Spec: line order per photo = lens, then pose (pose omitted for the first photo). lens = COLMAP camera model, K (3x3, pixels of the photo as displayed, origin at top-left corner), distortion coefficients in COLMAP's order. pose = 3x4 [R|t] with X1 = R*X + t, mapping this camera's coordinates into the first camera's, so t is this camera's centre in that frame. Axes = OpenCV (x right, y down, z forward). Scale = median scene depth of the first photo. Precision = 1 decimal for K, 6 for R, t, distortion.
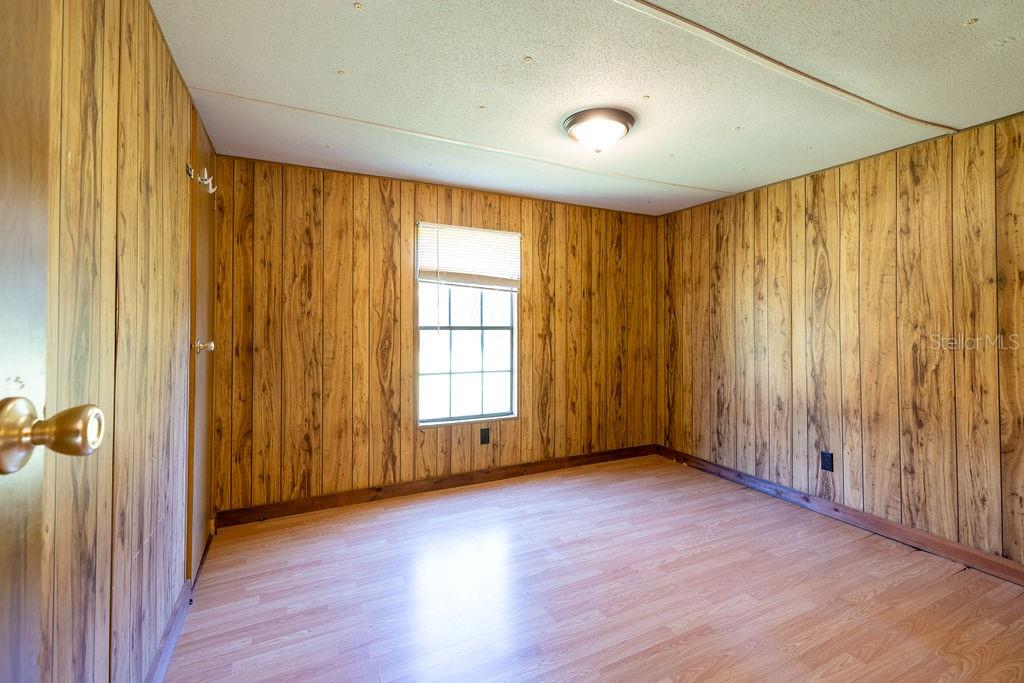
lens RADIAL K [[454.1, 0, 517.0], [0, 454.1, 323.2], [0, 0, 1]] dist [-0.000792, -0.000069]
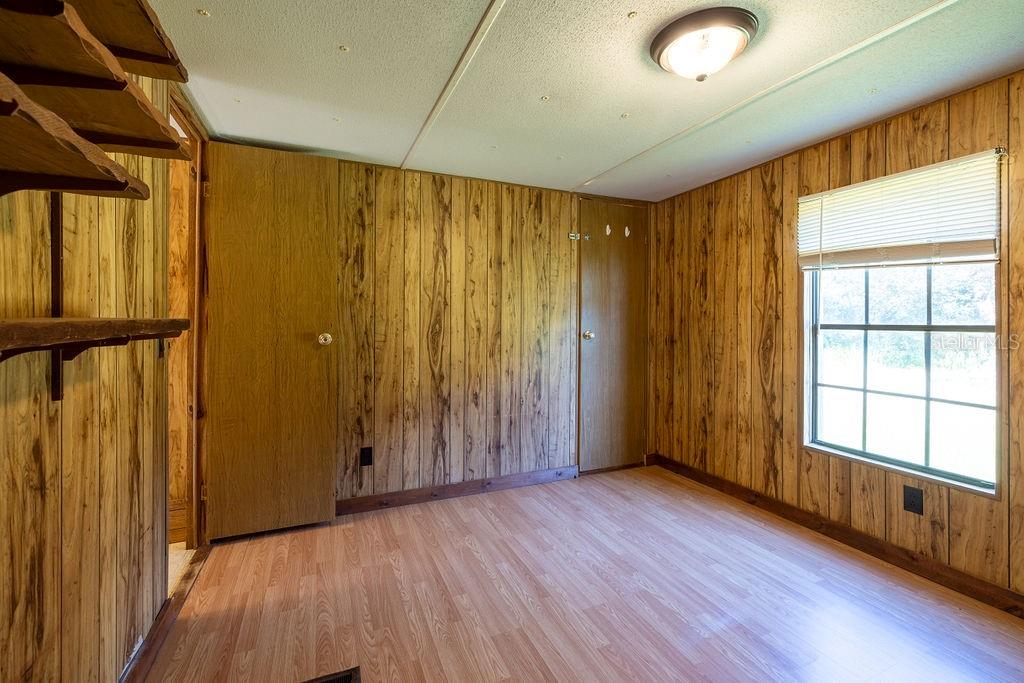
lens RADIAL K [[440.0, 0, 499.1], [0, 440.0, 332.3], [0, 0, 1]] dist [-0.000476, 0.000057]
pose [[-0.086160, 0.020445, -0.996071, 0.660781], [0.001378, 0.999791, 0.020402, 0.004002], [0.996280, 0.000386, -0.086171, 0.546166]]
